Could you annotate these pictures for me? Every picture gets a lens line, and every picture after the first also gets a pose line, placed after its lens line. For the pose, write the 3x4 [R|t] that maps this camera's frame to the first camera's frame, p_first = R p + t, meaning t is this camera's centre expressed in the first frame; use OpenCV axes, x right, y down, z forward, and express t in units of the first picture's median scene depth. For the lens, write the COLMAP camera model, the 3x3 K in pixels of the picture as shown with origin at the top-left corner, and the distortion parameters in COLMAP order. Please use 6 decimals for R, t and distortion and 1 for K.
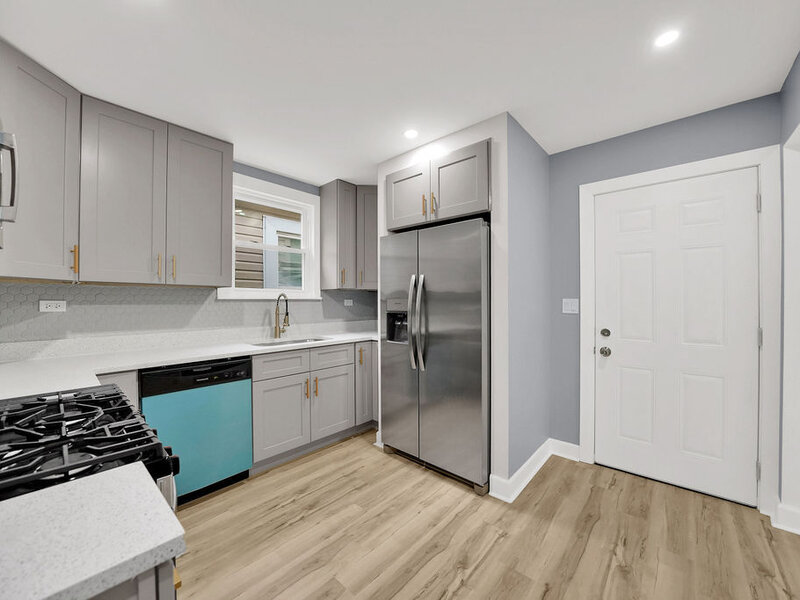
lens RADIAL K [[326.1, 0, 400.0], [0, 326.1, 300.0], [0, 0, 1]] dist [-0.001268, -0.000205]
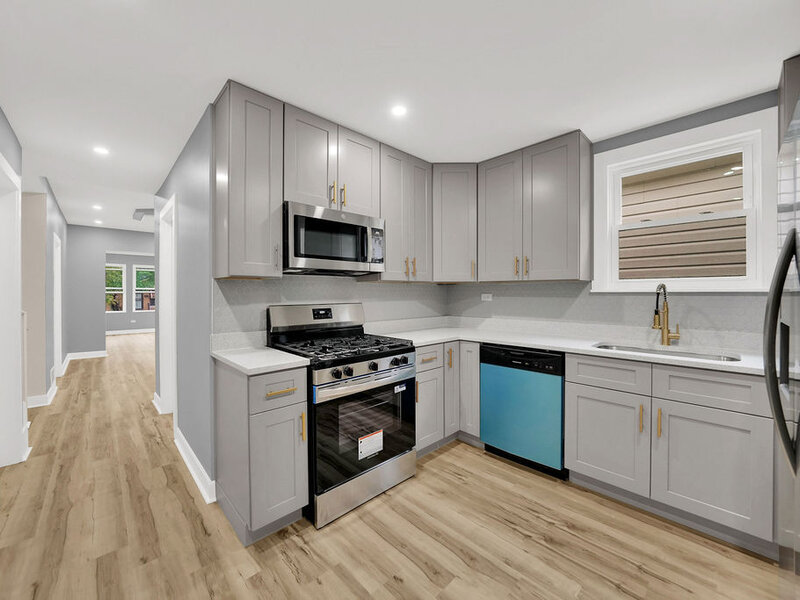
lens RADIAL K [[326.1, 0, 400.0], [0, 326.1, 300.0], [0, 0, 1]] dist [-0.001268, -0.000205]
pose [[-0.062827, 0.021596, -0.997791, 0.528827], [0.004218, 0.999763, 0.021373, -0.003669], [0.998016, -0.002866, -0.062903, 0.614865]]
